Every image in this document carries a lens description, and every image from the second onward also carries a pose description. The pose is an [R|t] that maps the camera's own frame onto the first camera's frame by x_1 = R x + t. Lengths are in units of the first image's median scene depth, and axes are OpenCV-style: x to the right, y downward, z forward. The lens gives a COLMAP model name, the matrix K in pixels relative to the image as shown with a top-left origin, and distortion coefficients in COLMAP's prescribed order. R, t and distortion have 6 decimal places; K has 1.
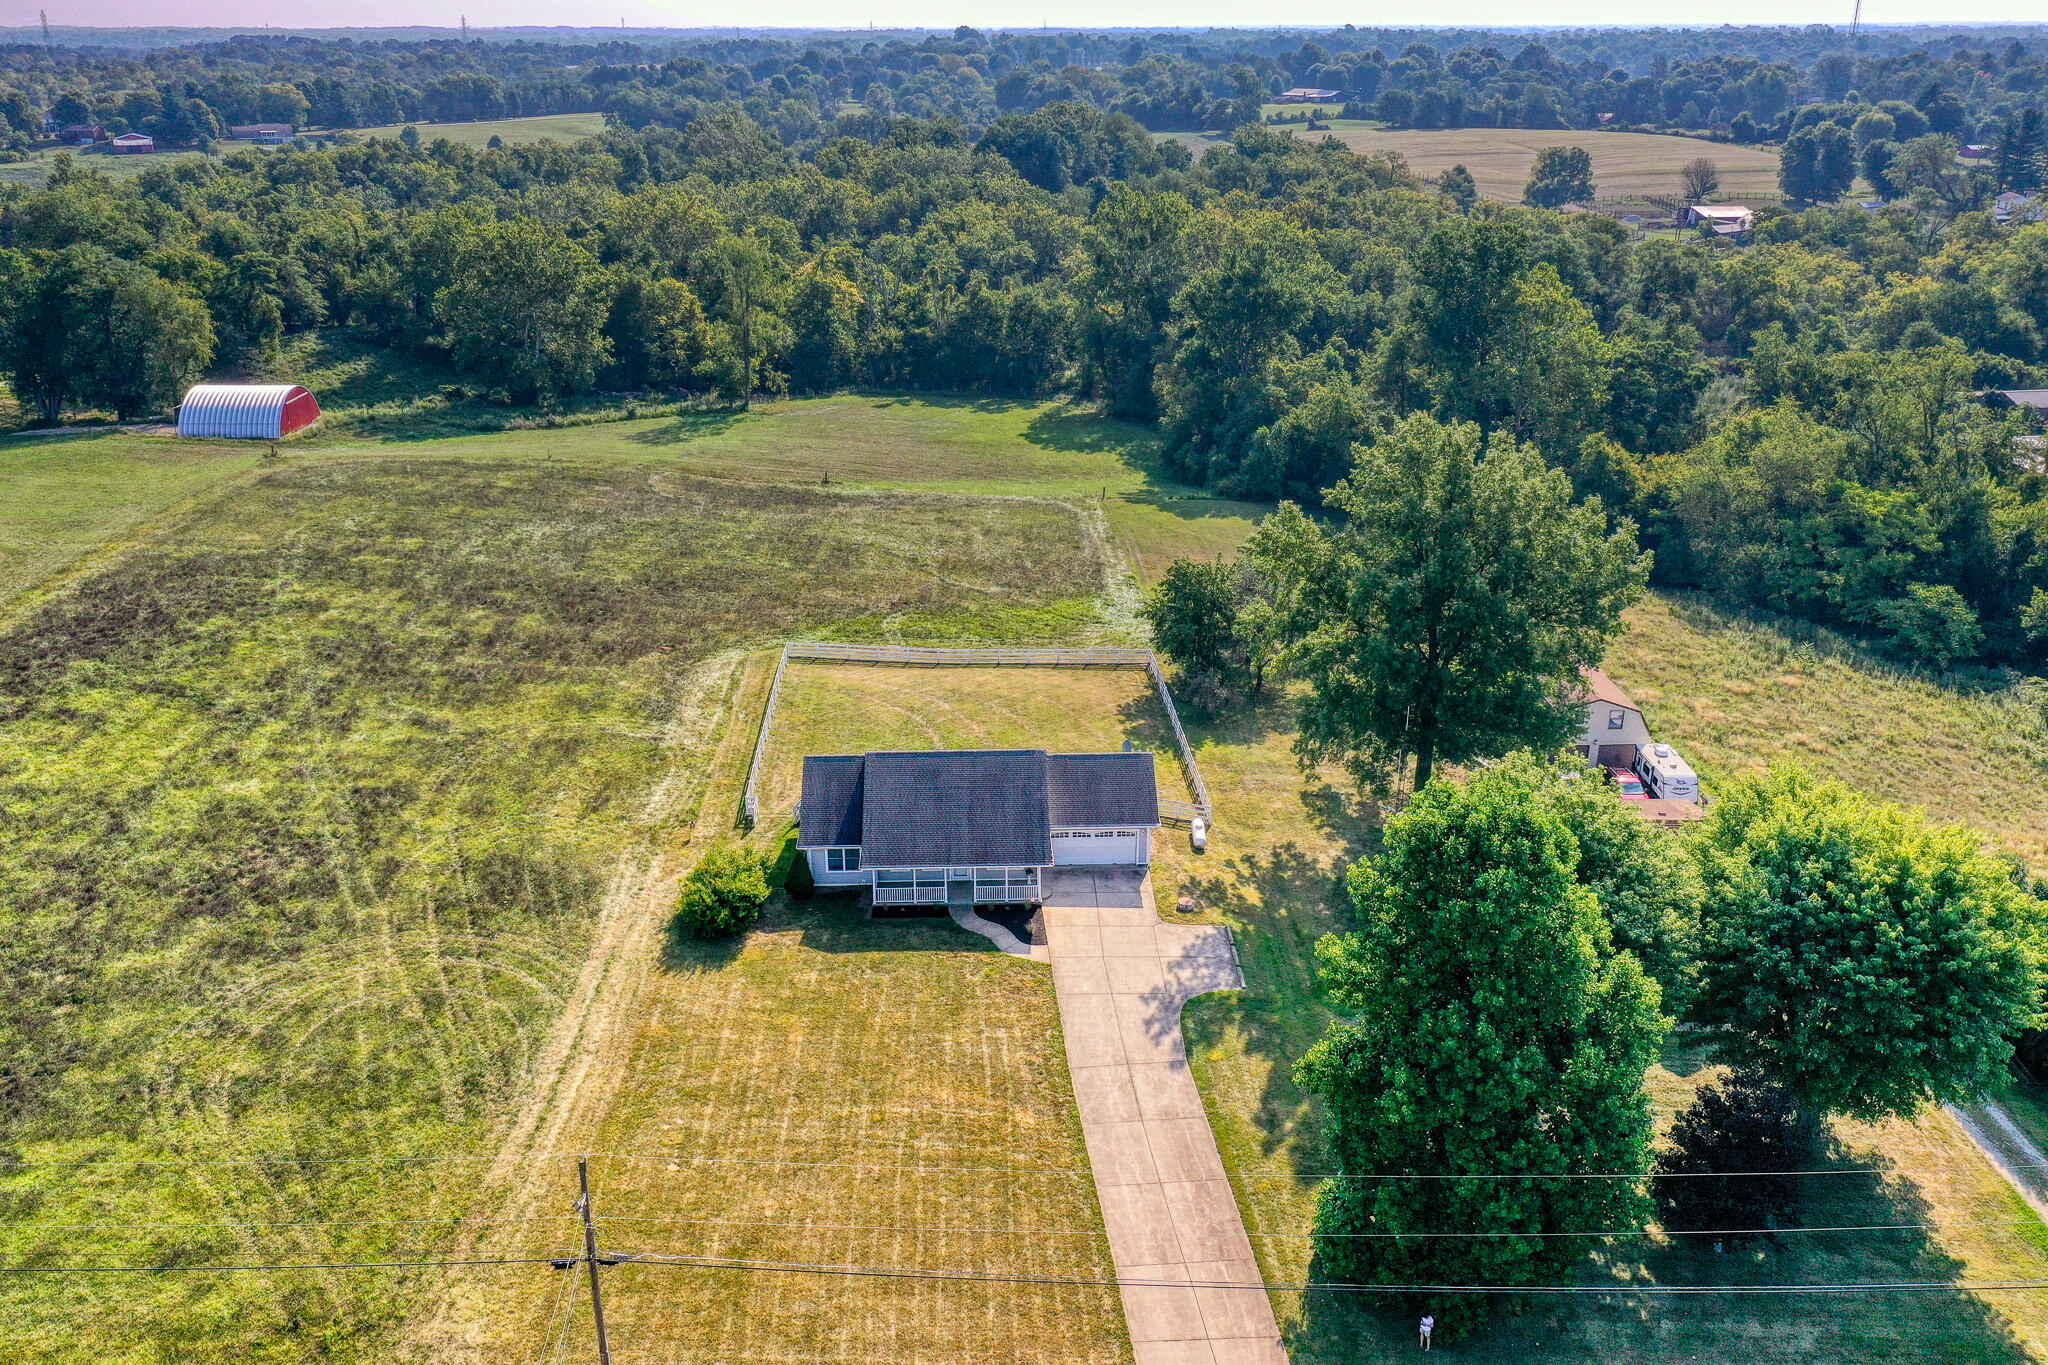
lens RADIAL K [[1626.0, 0, 989.3], [0, 1626.0, 680.5], [0, 0, 1]] dist [0.018582, -0.000929]
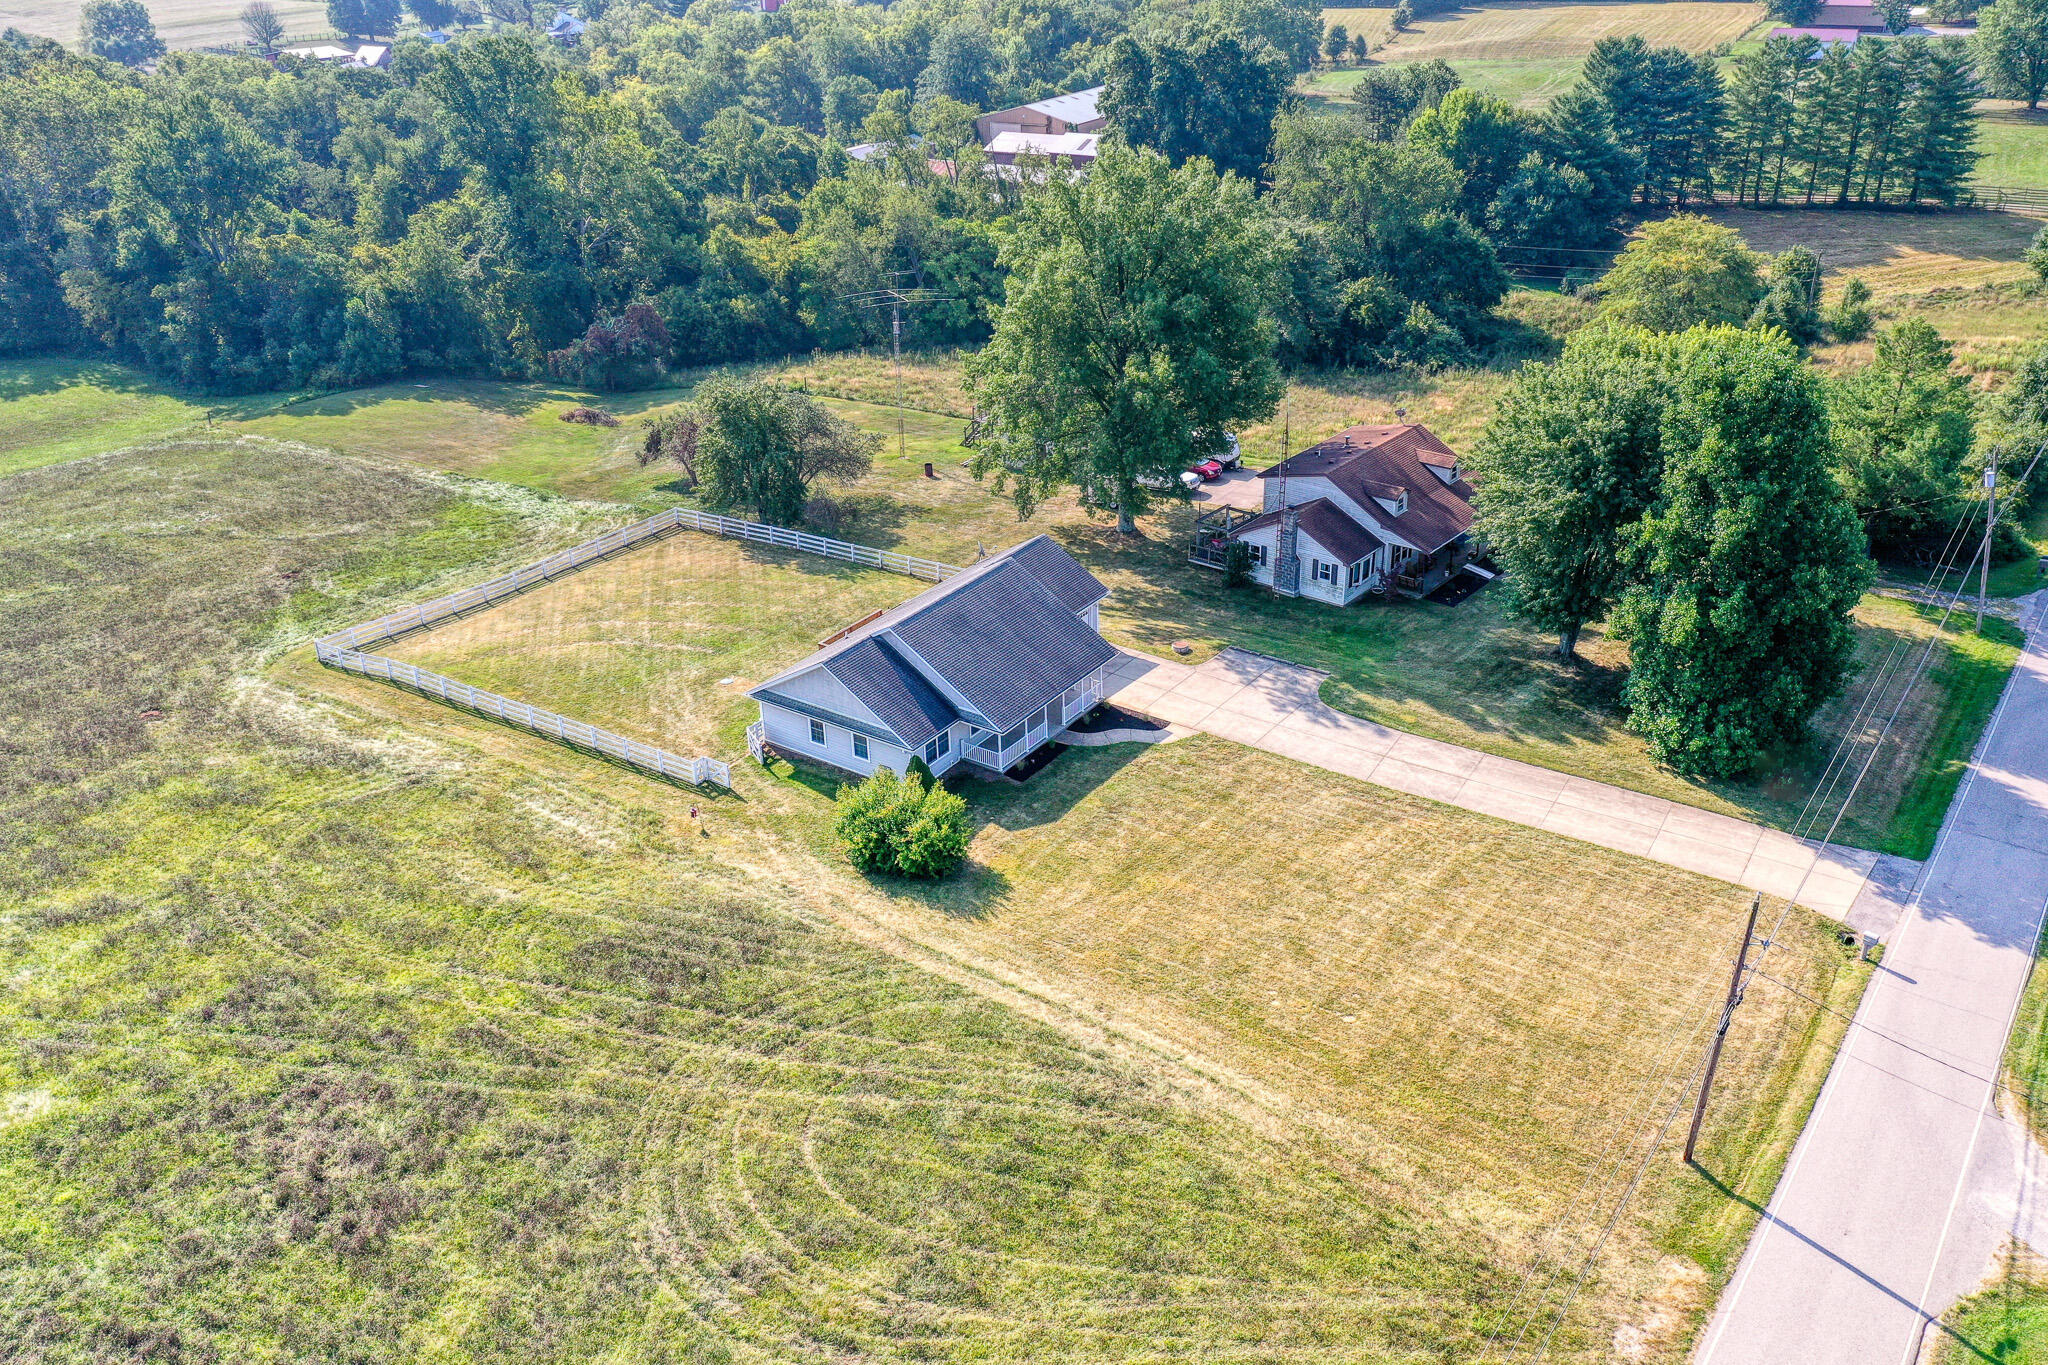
lens RADIAL K [[1626.0, 0, 989.3], [0, 1626.0, 680.5], [0, 0, 1]] dist [0.018582, -0.000929]
pose [[0.602713, -0.369070, 0.707477, -0.484878], [0.317797, 0.924284, 0.211434, -0.068175], [-0.731944, 0.097400, 0.674367, 0.291642]]
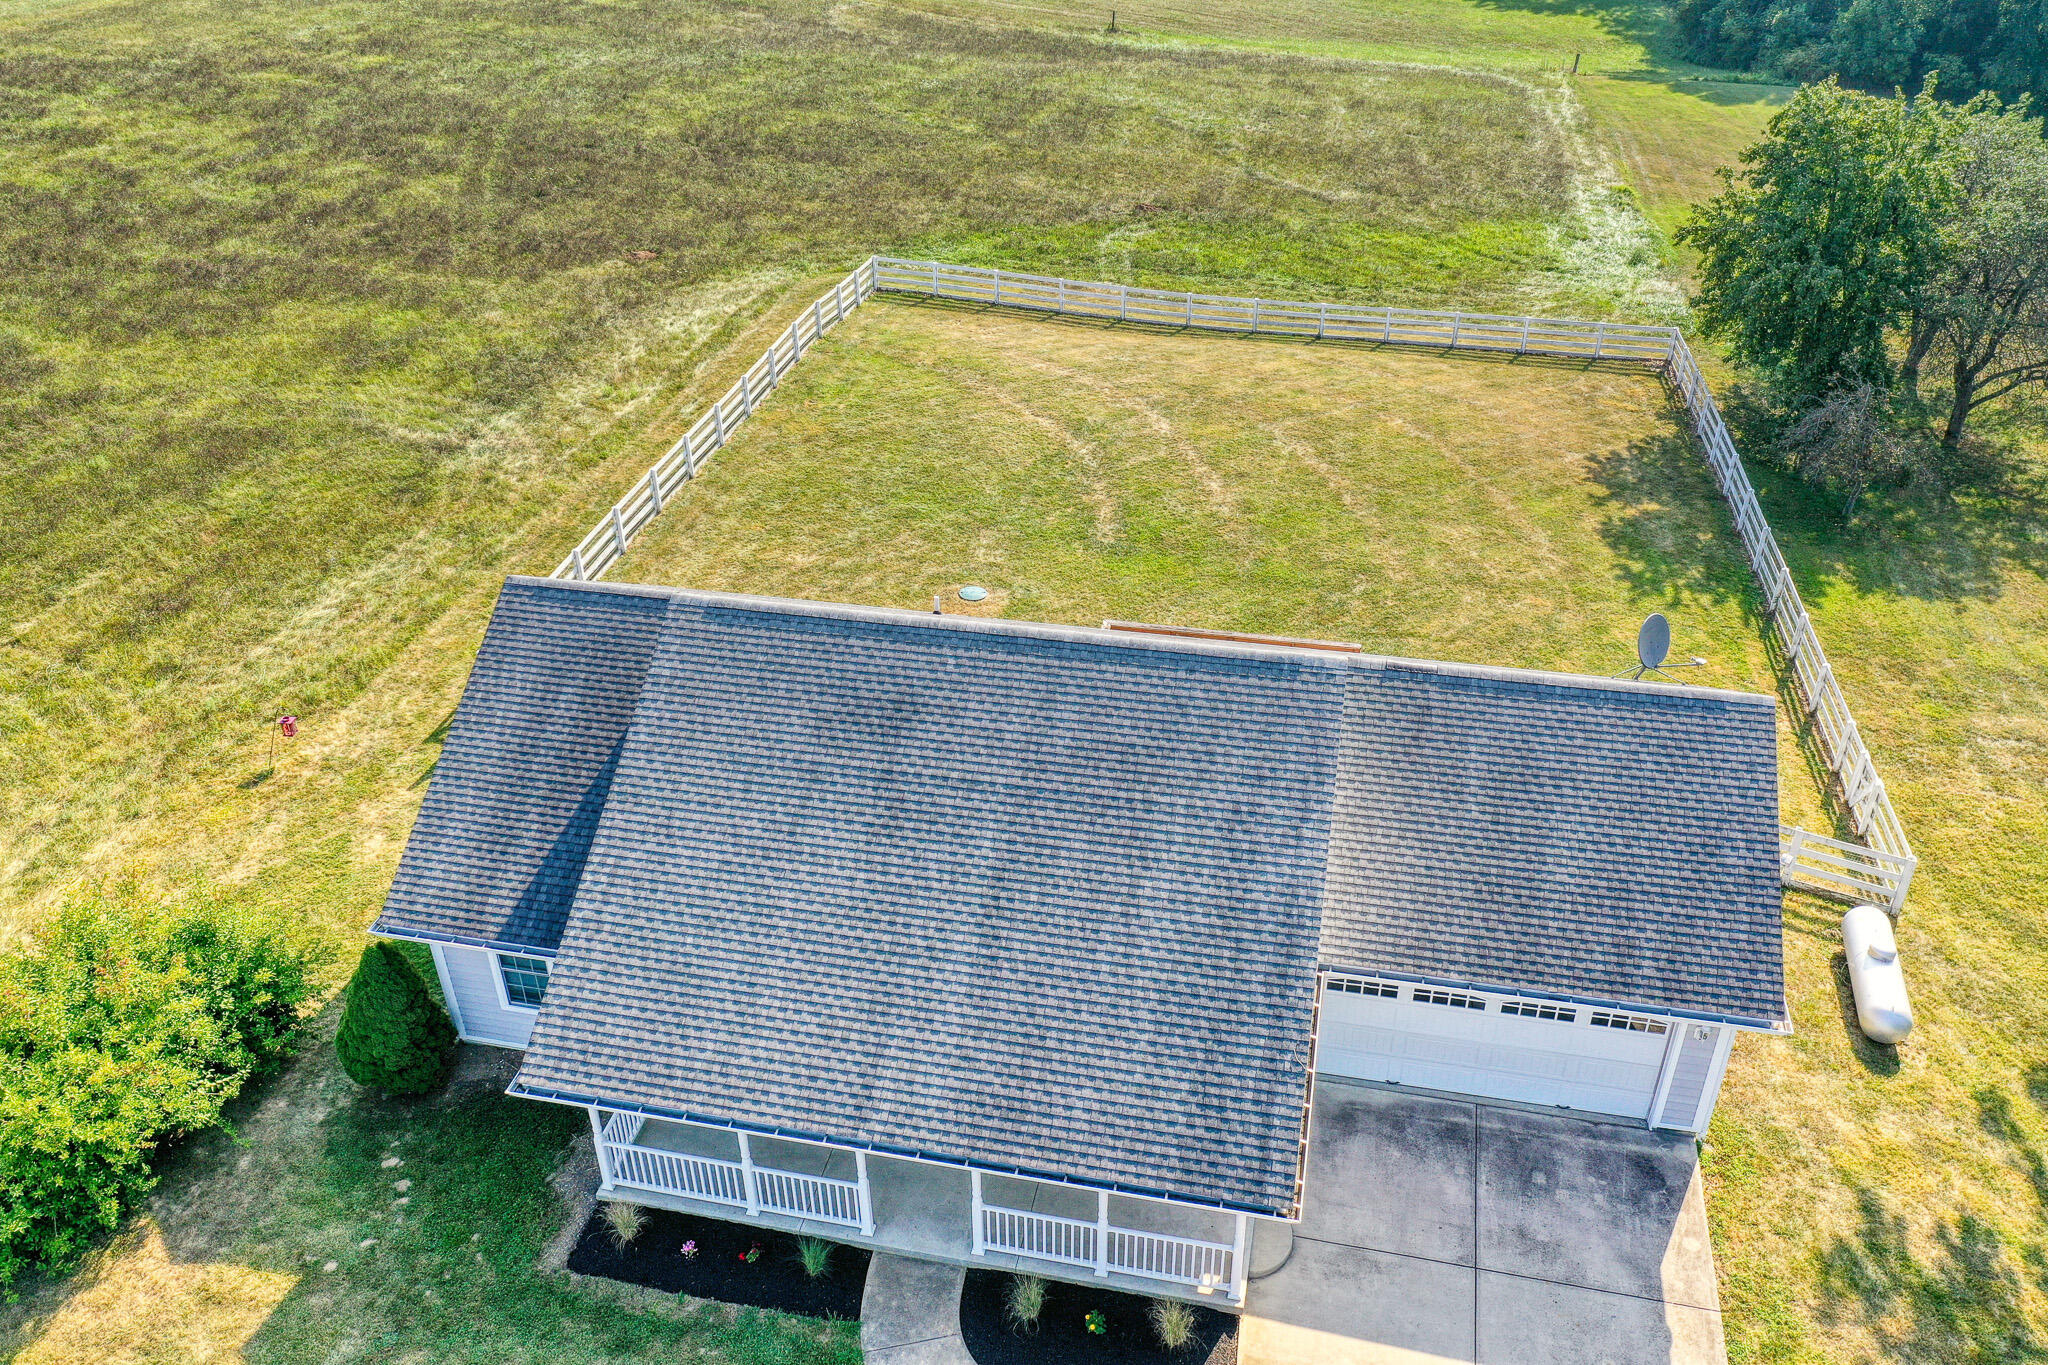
lens RADIAL K [[1626.0, 0, 989.3], [0, 1626.0, 680.5], [0, 0, 1]] dist [0.018582, -0.000929]
pose [[0.970187, 0.119295, -0.210965, 0.024897], [-0.076227, 0.976491, 0.201630, -0.001113], [0.230059, -0.179538, 0.956472, 0.545394]]
